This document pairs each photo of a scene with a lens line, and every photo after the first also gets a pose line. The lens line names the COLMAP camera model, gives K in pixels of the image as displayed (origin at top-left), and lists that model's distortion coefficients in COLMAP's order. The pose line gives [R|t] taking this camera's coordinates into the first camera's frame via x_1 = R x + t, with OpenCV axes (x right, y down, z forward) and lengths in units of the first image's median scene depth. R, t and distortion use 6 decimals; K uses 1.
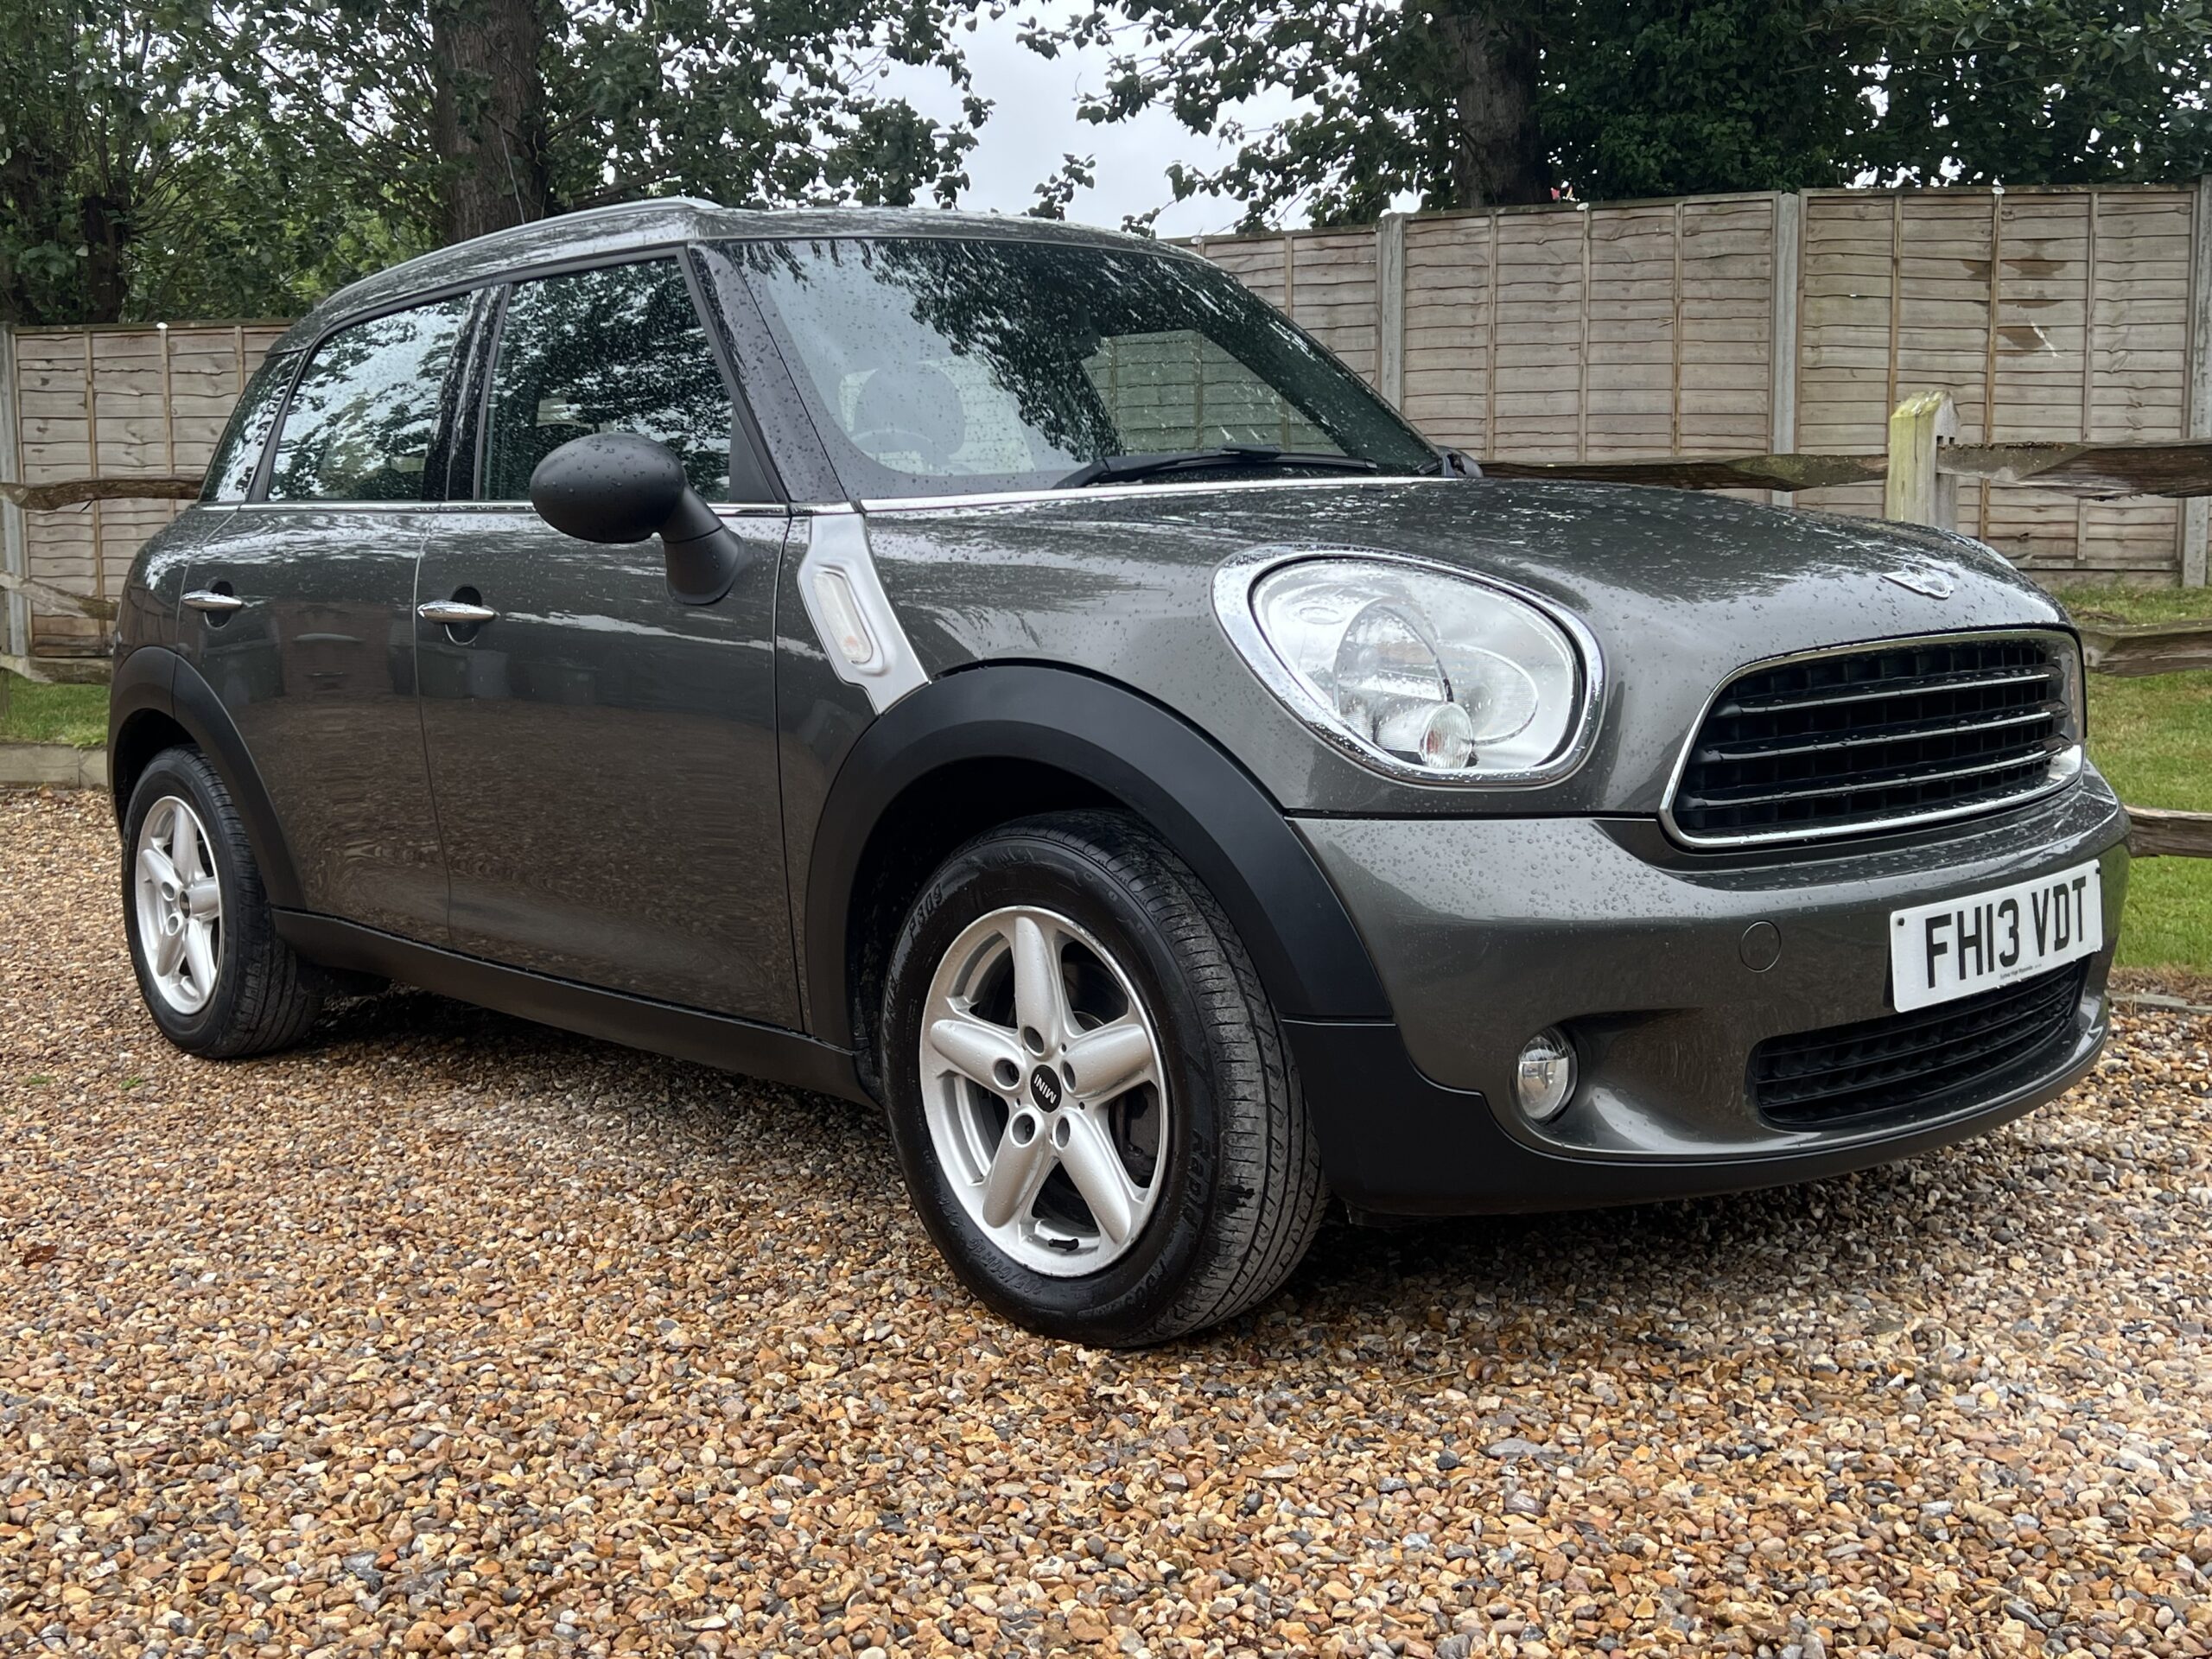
lens RADIAL K [[2195.7, 0, 1093.2], [0, 2195.7, 845.5], [0, 0, 1]] dist [0.082954, -0.149831]
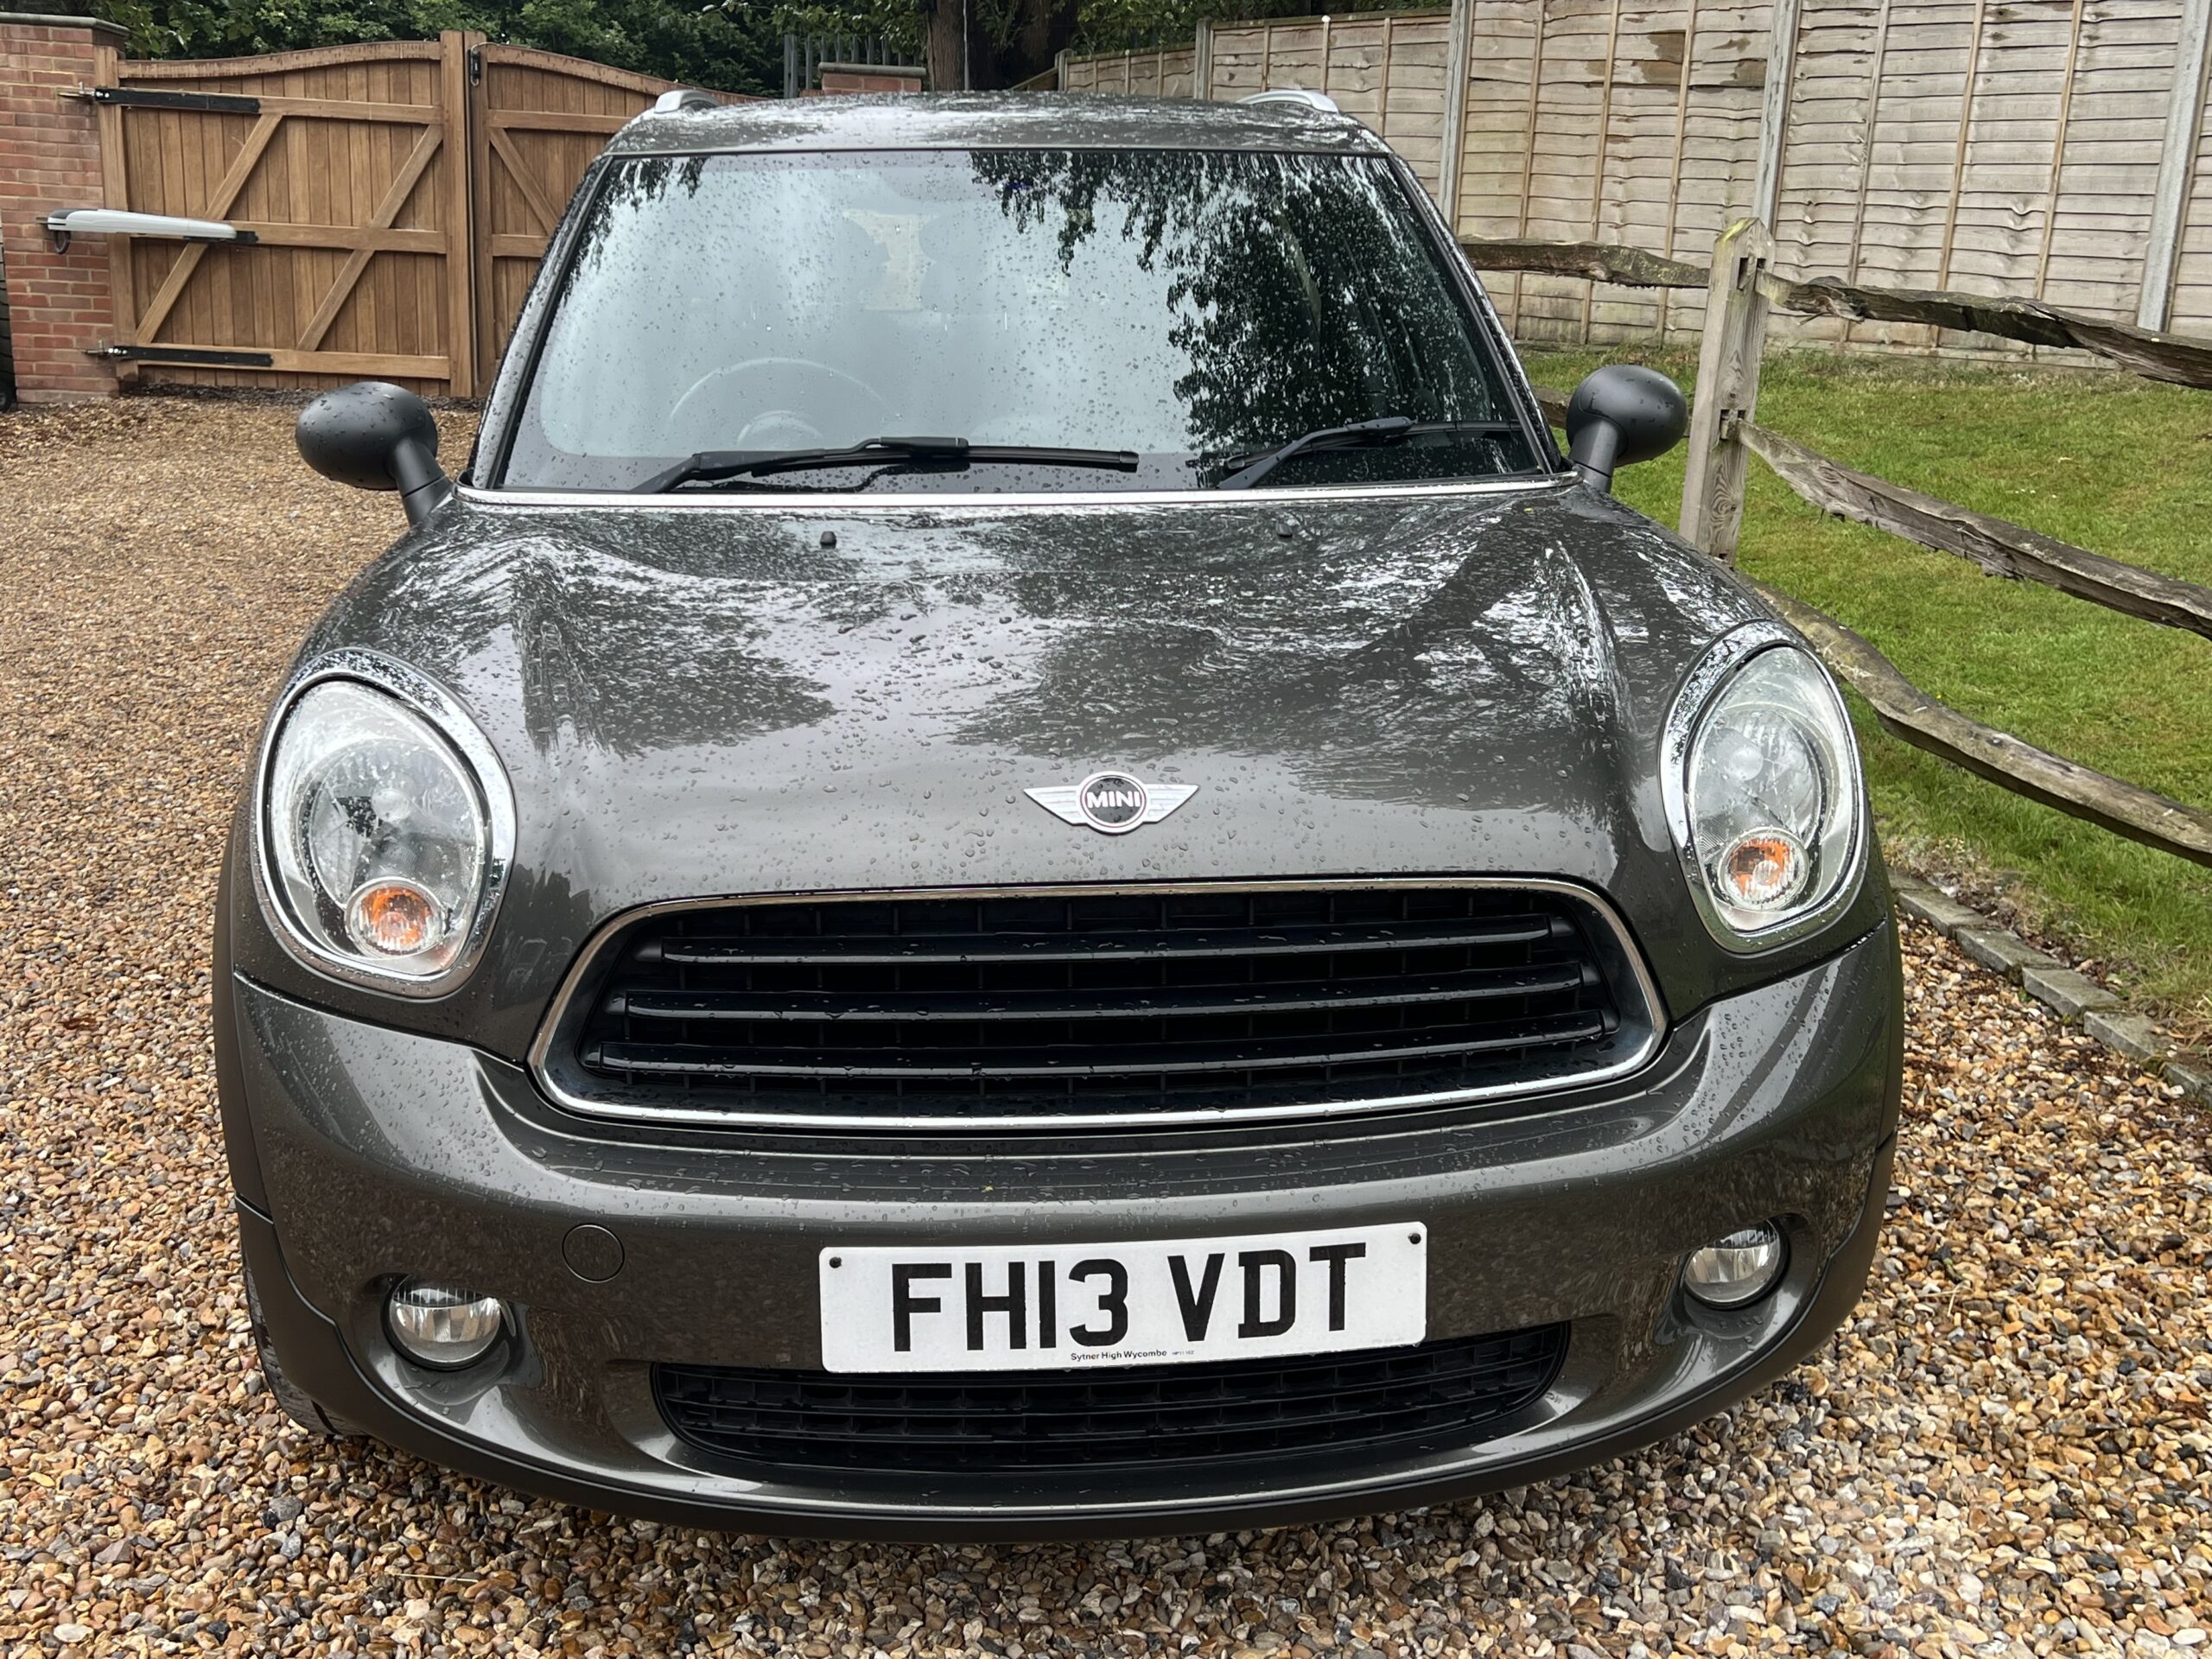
lens RADIAL K [[2259.1, 0, 1106.0], [0, 2259.1, 829.5], [0, 0, 1]] dist [0.008186, 0.008645]
pose [[0.797176, 0.184787, -0.574773, 0.838768], [-0.096011, 0.978696, 0.181484, -0.255880], [0.596063, -0.089491, 0.797935, 0.434874]]
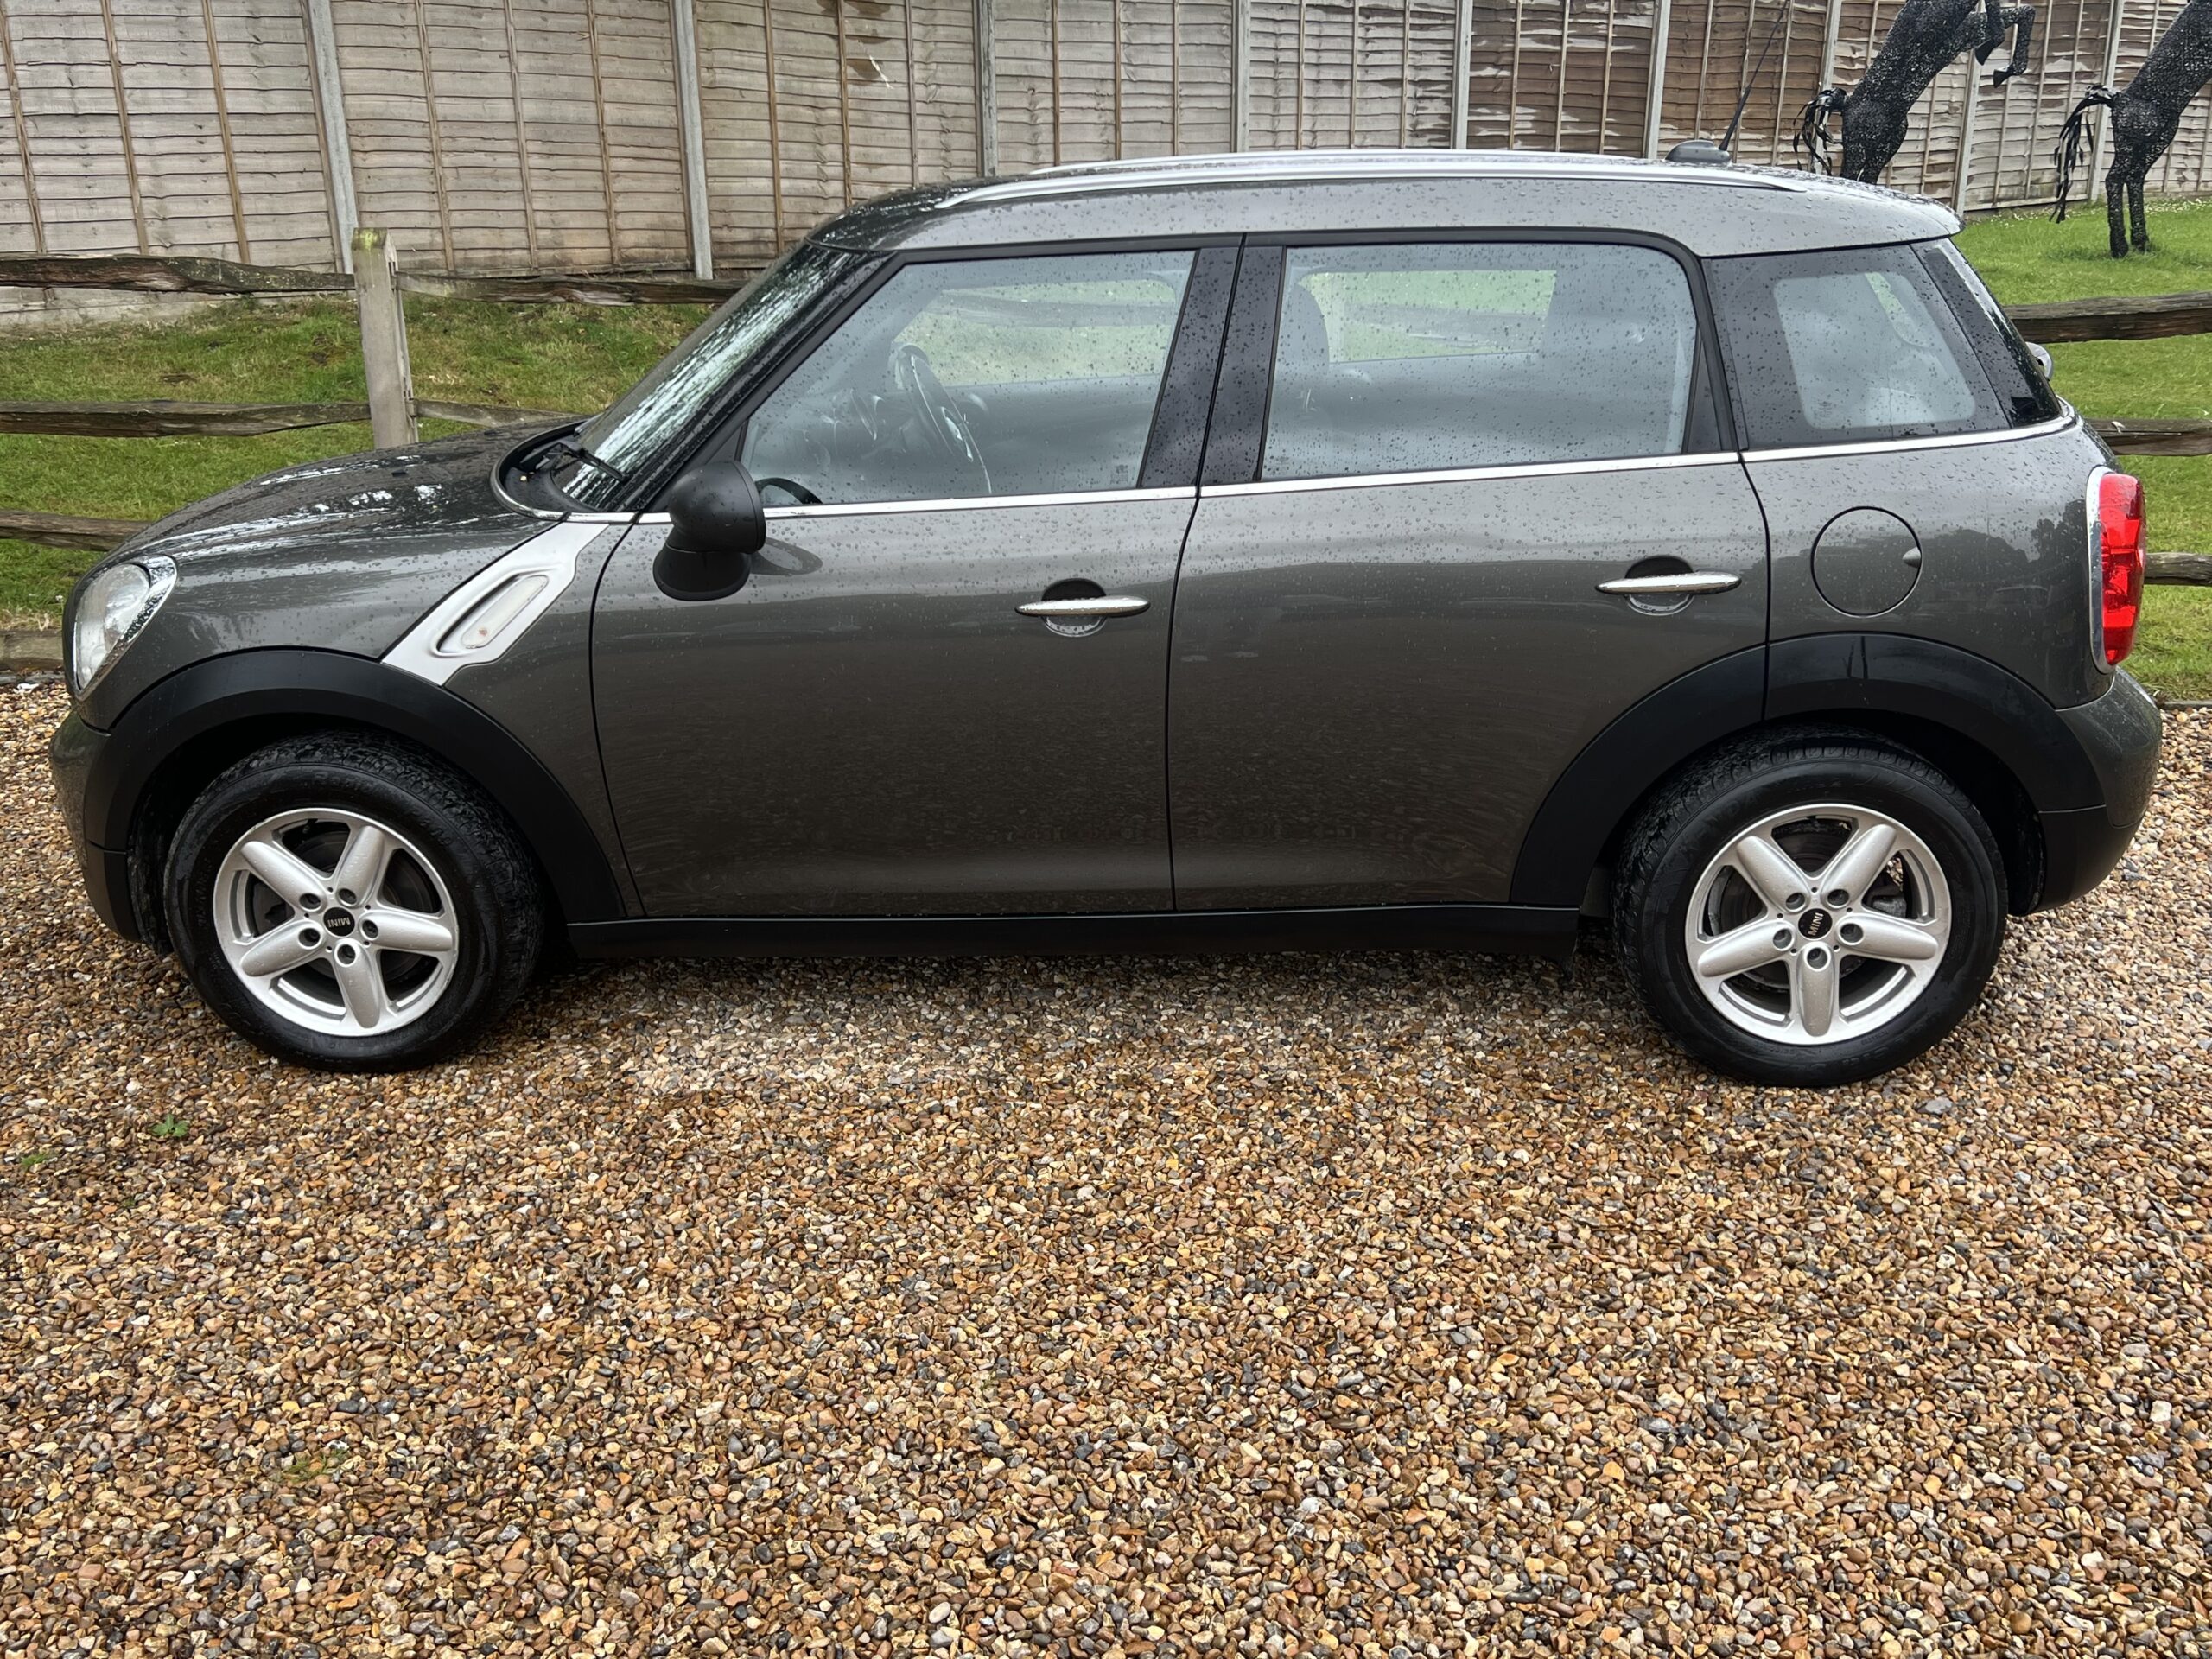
lens RADIAL K [[1953.3, 0, 1106.0], [0, 1953.3, 829.5], [0, 0, 1]] dist [0.024235, -0.010469]
pose [[0.750419, -0.204075, 0.628668, -1.072999], [0.068586, 0.970049, 0.233024, -0.297874], [-0.657394, -0.131748, 0.741941, 0.287444]]
